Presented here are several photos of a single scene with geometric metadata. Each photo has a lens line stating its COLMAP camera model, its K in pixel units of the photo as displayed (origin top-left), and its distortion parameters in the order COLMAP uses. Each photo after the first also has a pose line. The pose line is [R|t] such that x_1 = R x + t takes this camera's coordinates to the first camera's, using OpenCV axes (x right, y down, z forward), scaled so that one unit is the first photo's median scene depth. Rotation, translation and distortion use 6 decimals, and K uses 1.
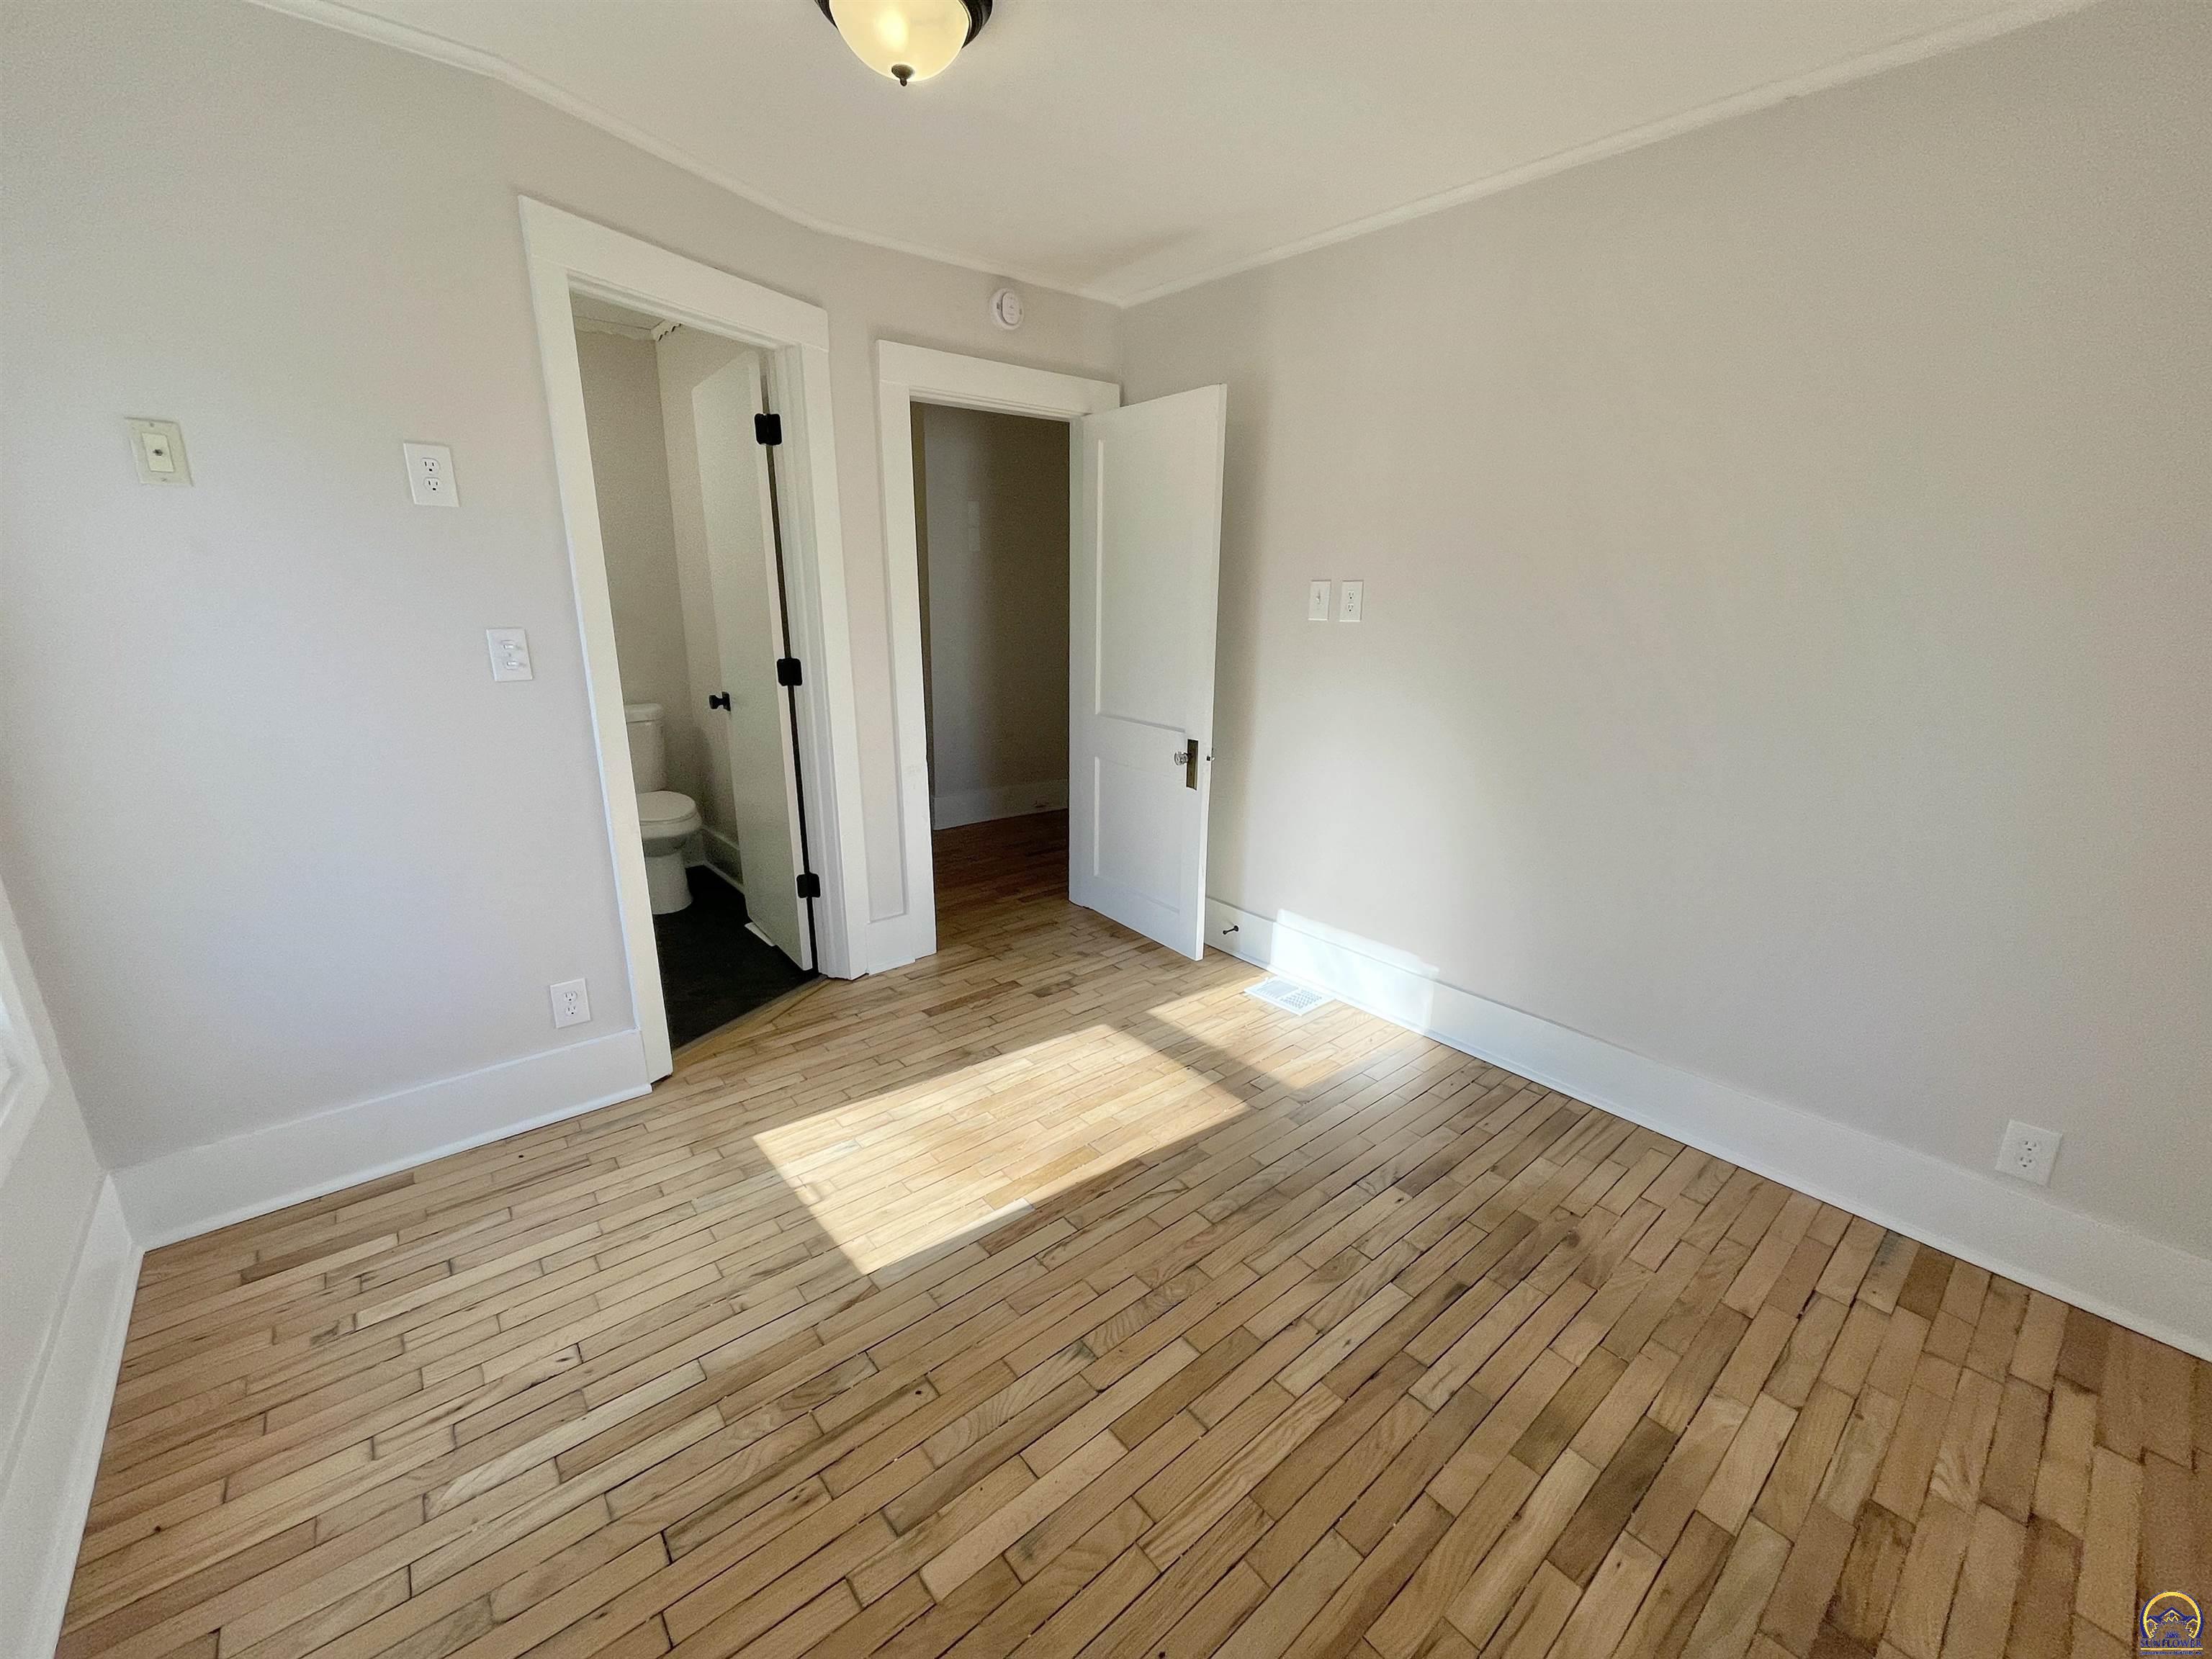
lens RADIAL K [[887.5, 0, 1103.1], [0, 887.5, 825.2], [0, 0, 1]] dist [-0.000779, -0.000274]
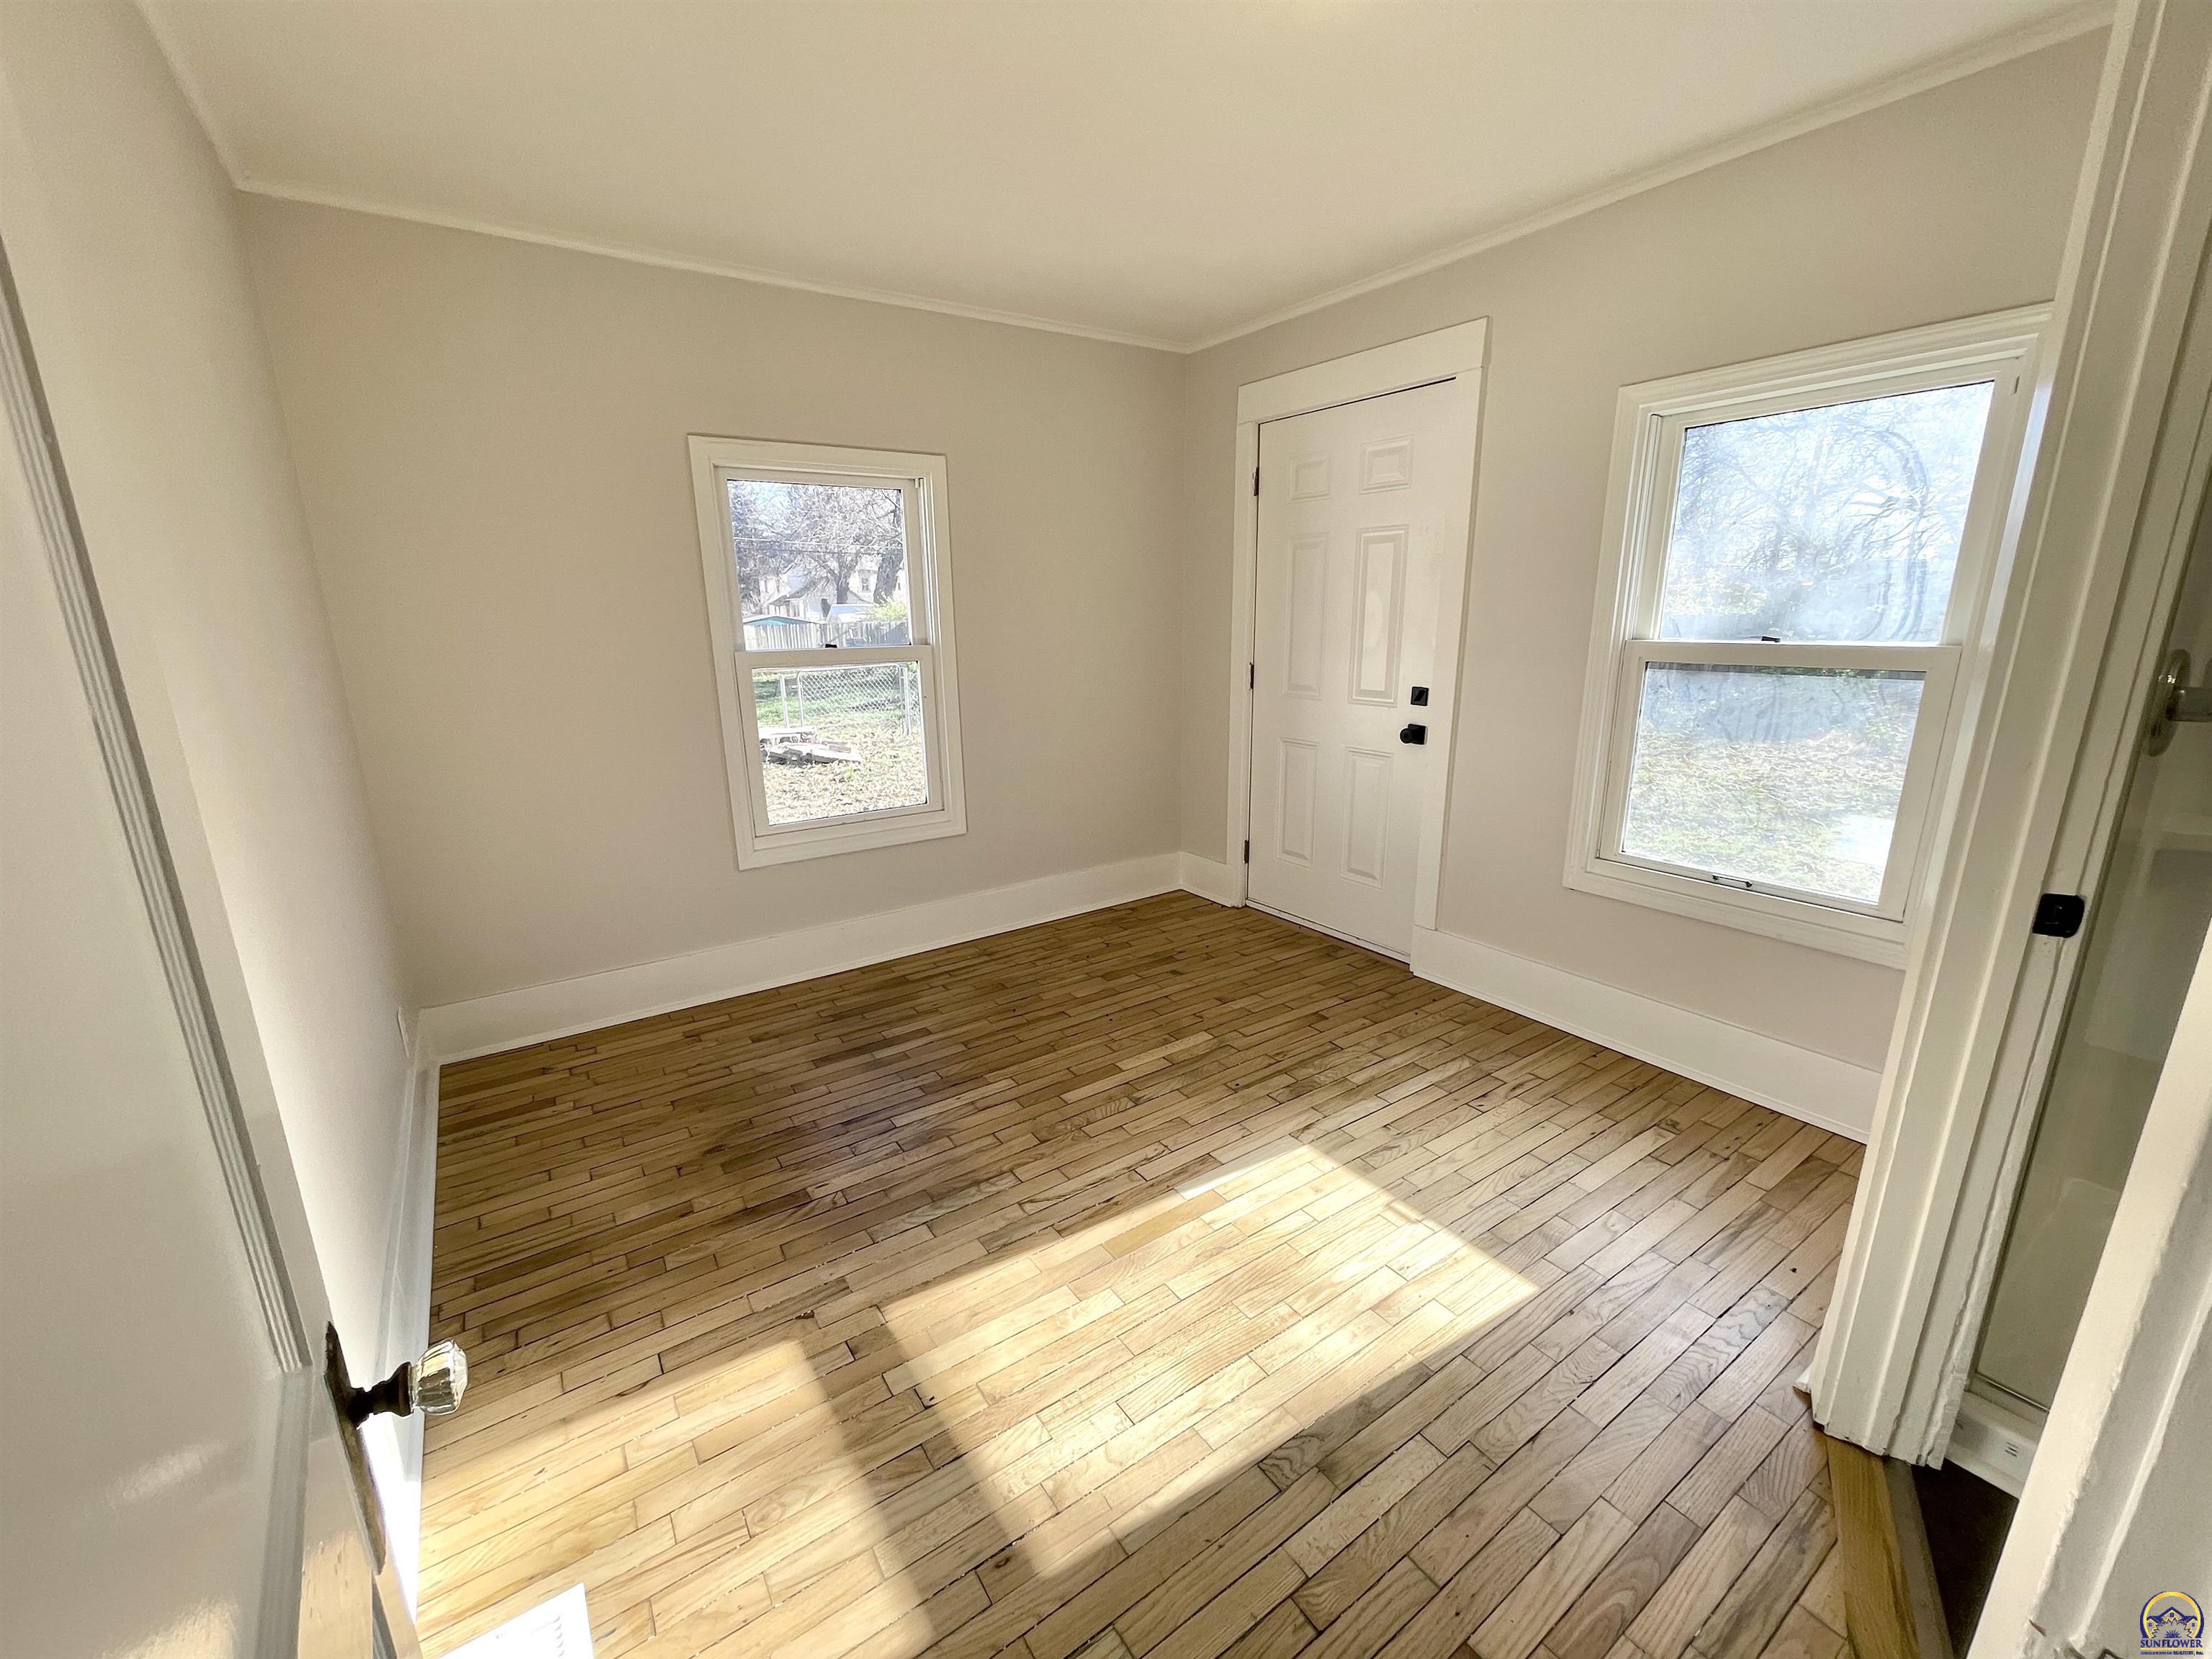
lens RADIAL K [[887.5, 0, 1103.1], [0, 887.5, 825.2], [0, 0, 1]] dist [-0.000779, -0.000274]
pose [[-0.994581, -0.022772, 0.101438, -0.091830], [0.029482, 0.873883, 0.485242, -0.457930], [-0.099694, 0.485603, -0.868476, 1.741726]]
